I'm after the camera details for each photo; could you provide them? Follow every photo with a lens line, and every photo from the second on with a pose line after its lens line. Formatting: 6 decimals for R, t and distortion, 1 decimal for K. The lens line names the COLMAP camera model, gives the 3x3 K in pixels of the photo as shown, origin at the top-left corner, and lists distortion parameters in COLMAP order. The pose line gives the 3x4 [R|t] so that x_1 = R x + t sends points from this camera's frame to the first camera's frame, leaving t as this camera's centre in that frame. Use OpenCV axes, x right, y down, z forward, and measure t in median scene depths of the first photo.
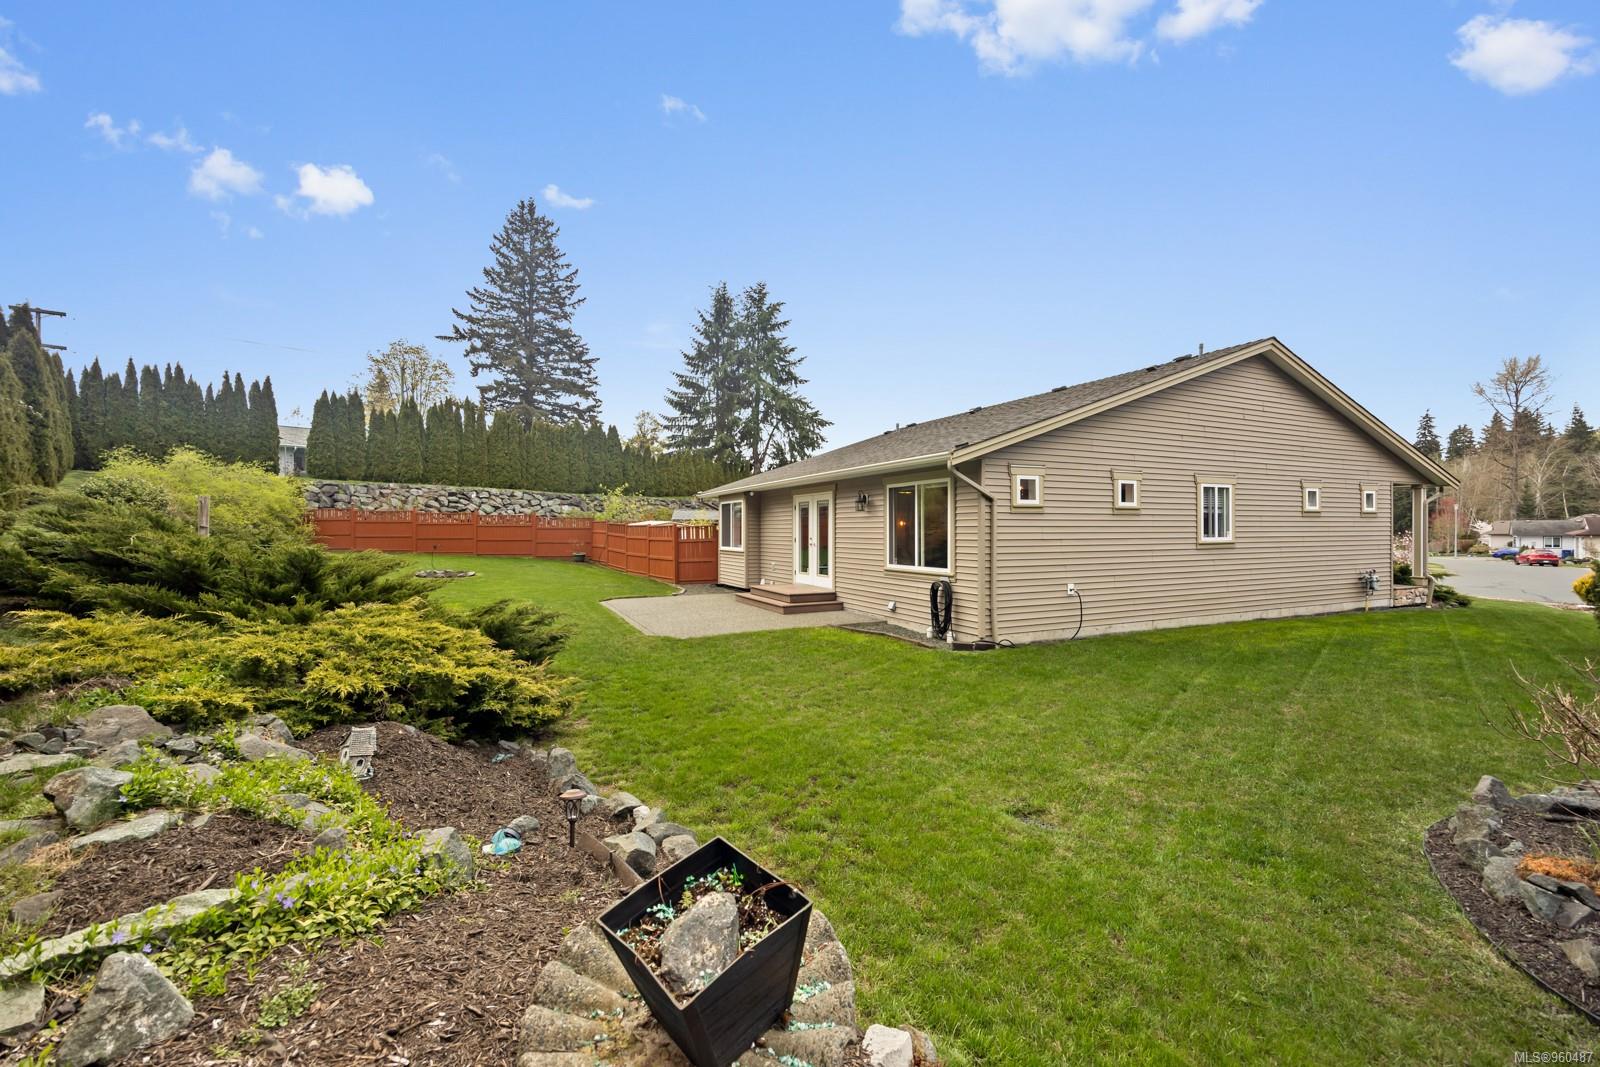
lens RADIAL K [[648.1, 0, 808.3], [0, 648.1, 535.9], [0, 0, 1]] dist [-0.006951, 0.000269]
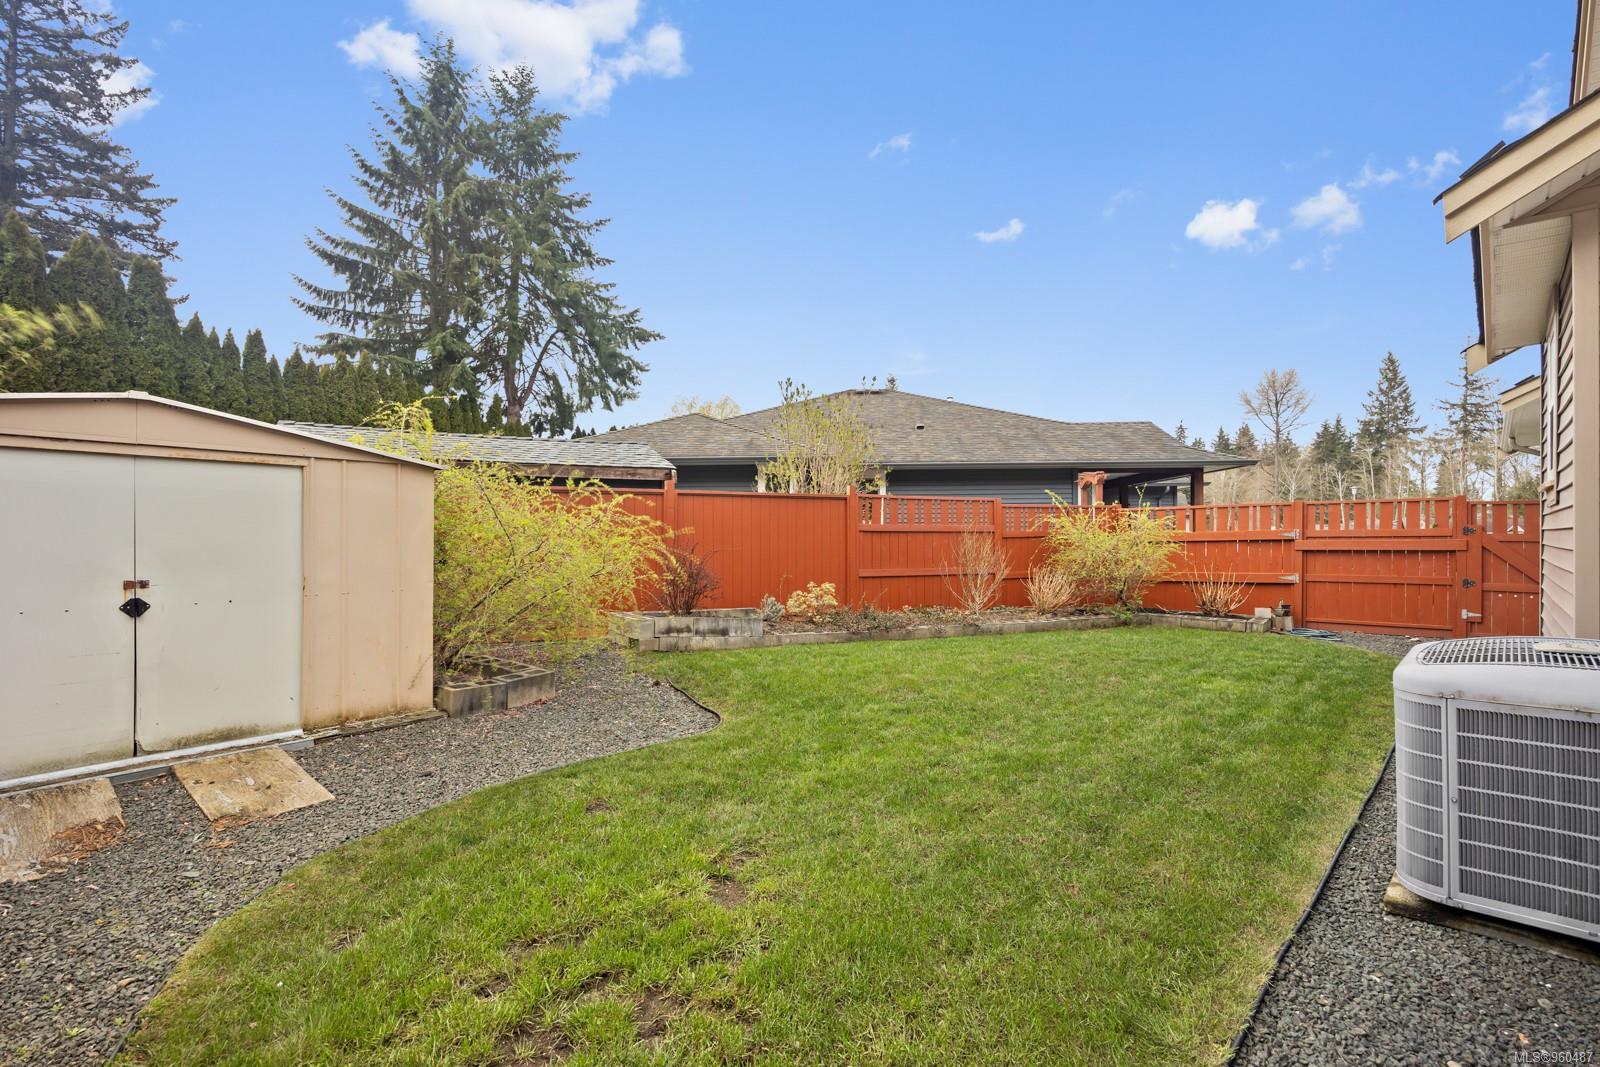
lens RADIAL K [[731.2, 0, 786.3], [0, 731.2, 532.8], [0, 0, 1]] dist [-0.010139, 0.000696]
pose [[0.945694, 0.000667, 0.325059, -0.063720], [0.005769, 0.999806, -0.018835, 0.004433], [-0.325008, 0.019687, 0.945506, 0.373788]]
